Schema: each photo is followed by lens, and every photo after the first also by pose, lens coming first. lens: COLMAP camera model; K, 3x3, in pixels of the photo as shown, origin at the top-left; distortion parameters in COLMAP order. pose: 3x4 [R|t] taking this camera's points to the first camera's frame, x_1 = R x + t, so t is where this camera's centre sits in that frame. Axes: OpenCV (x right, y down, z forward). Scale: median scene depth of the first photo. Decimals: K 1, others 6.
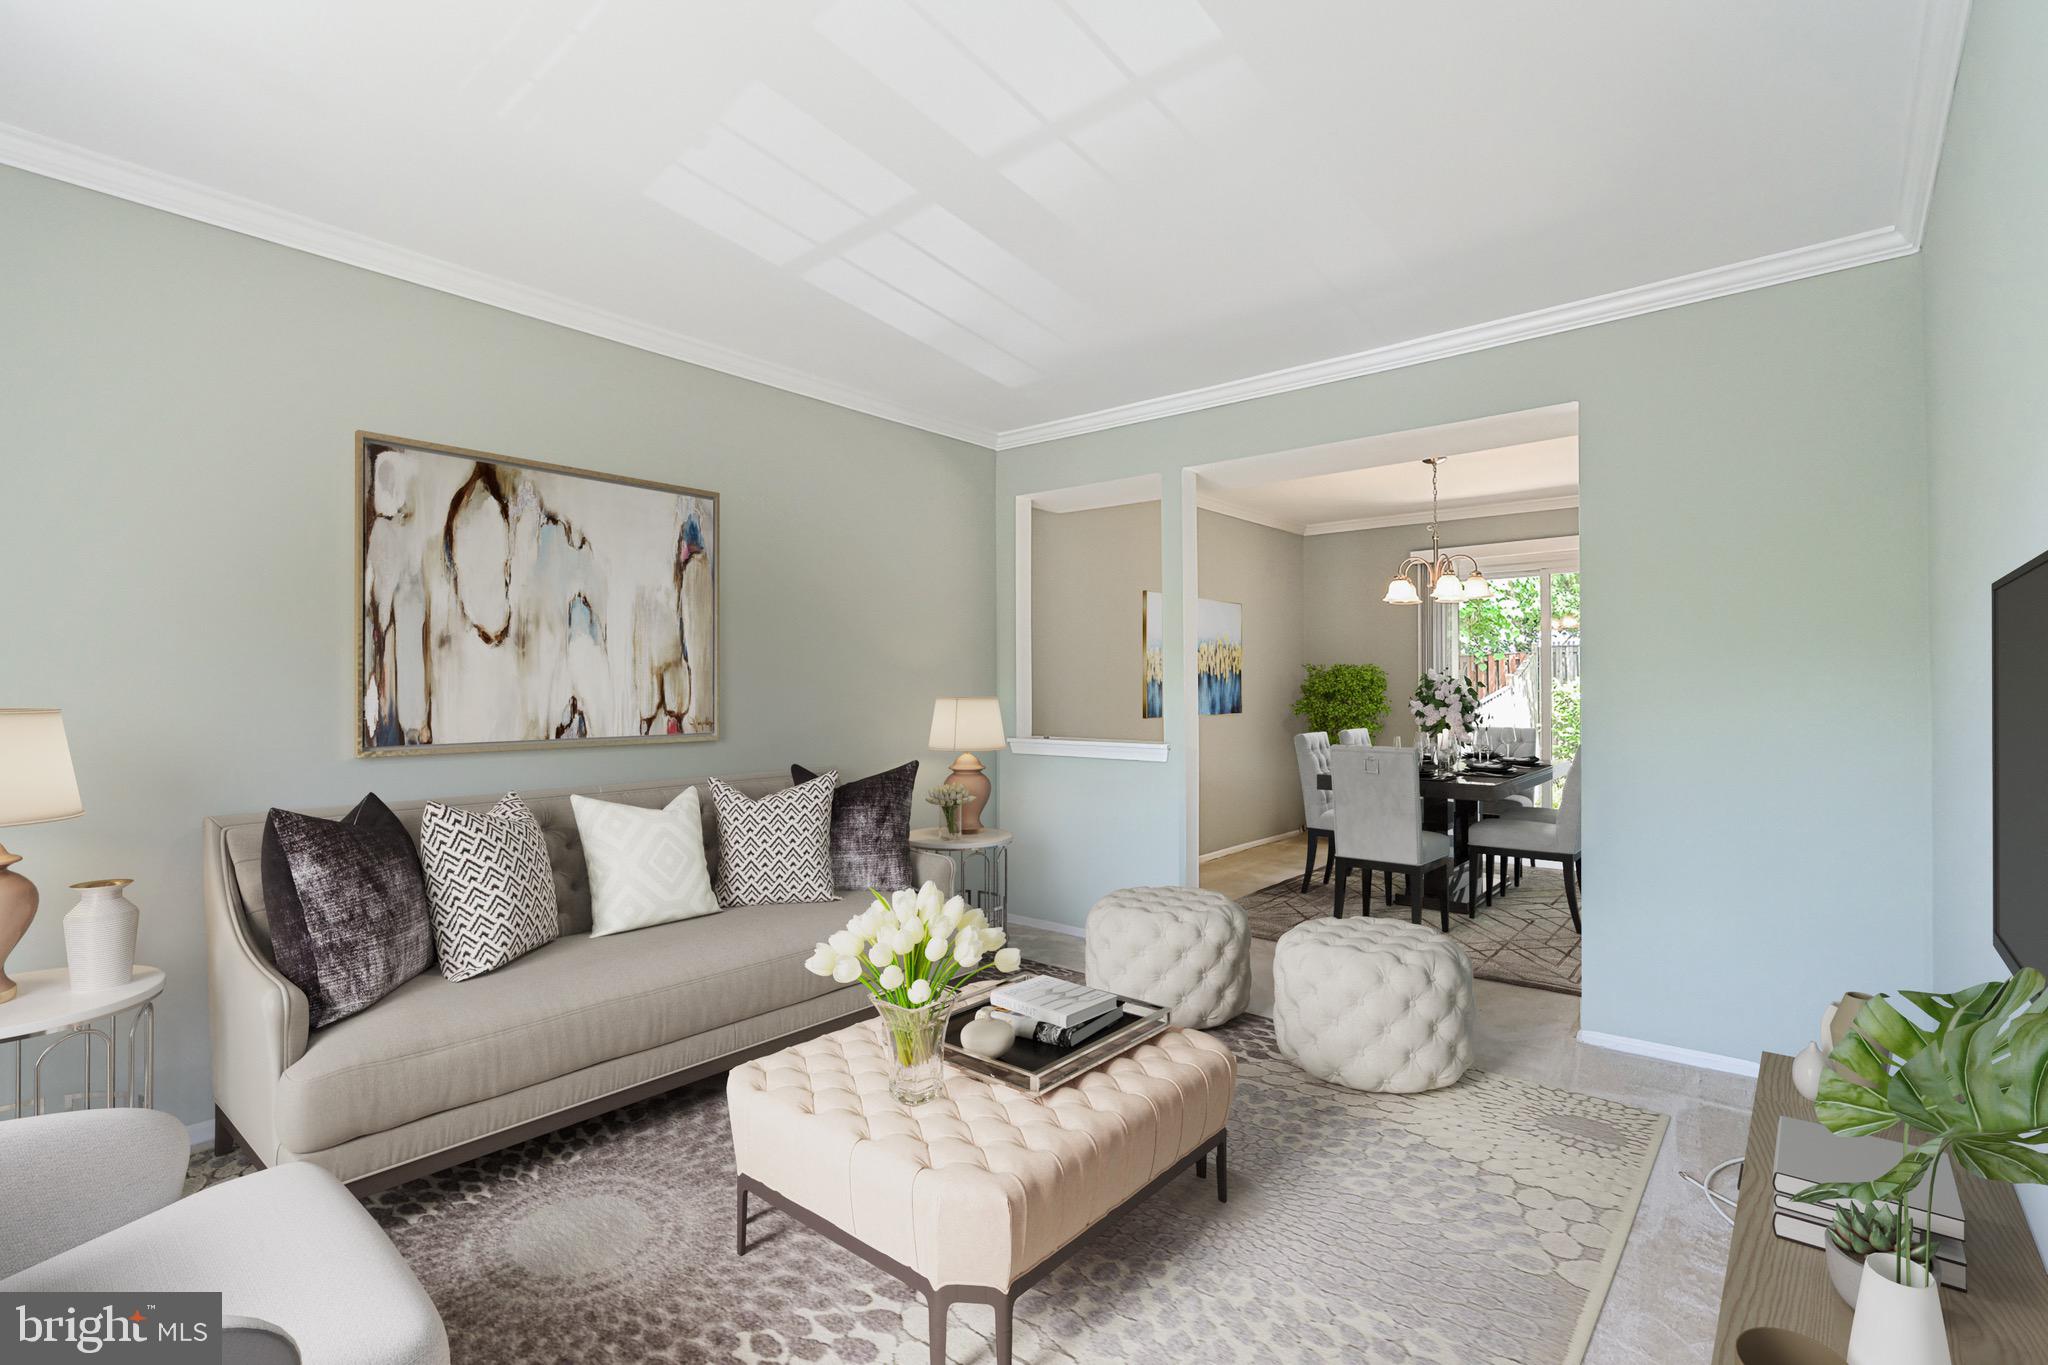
lens RADIAL K [[983.3, 0, 1021.3], [0, 983.3, 685.0], [0, 0, 1]] dist [0.005518, -0.000473]
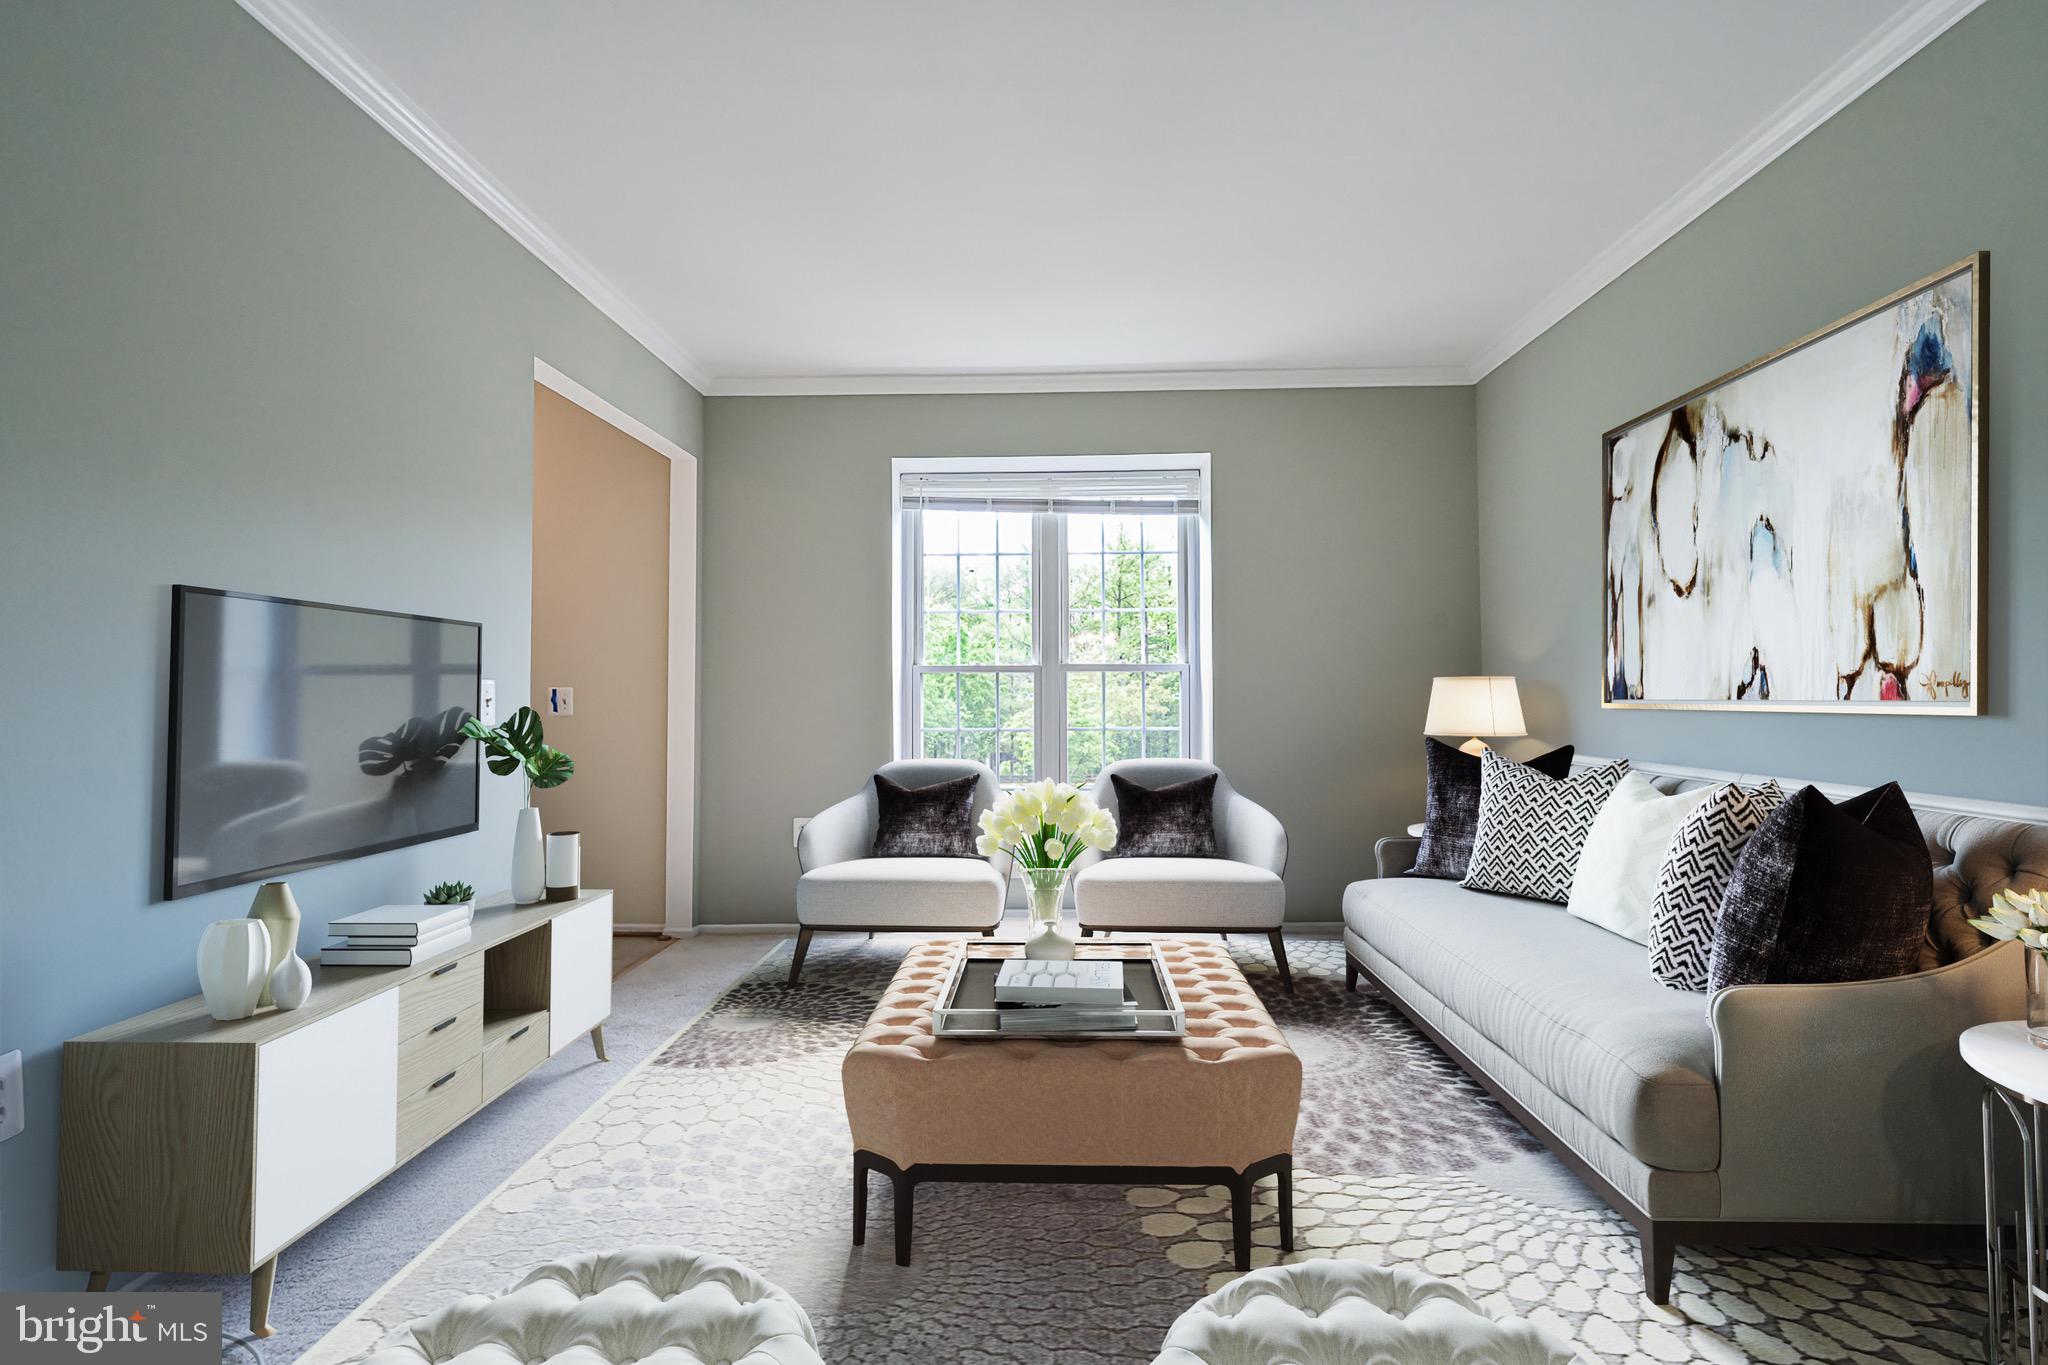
lens RADIAL K [[1023.2, 0, 1036.2], [0, 1023.2, 692.4], [0, 0, 1]] dist [0.004350, 0.000176]
pose [[-0.822052, 0.000276, -0.569412, 0.498854], [0.009273, 0.999874, -0.012902, 0.053405], [0.569337, -0.015886, -0.821951, 1.354588]]
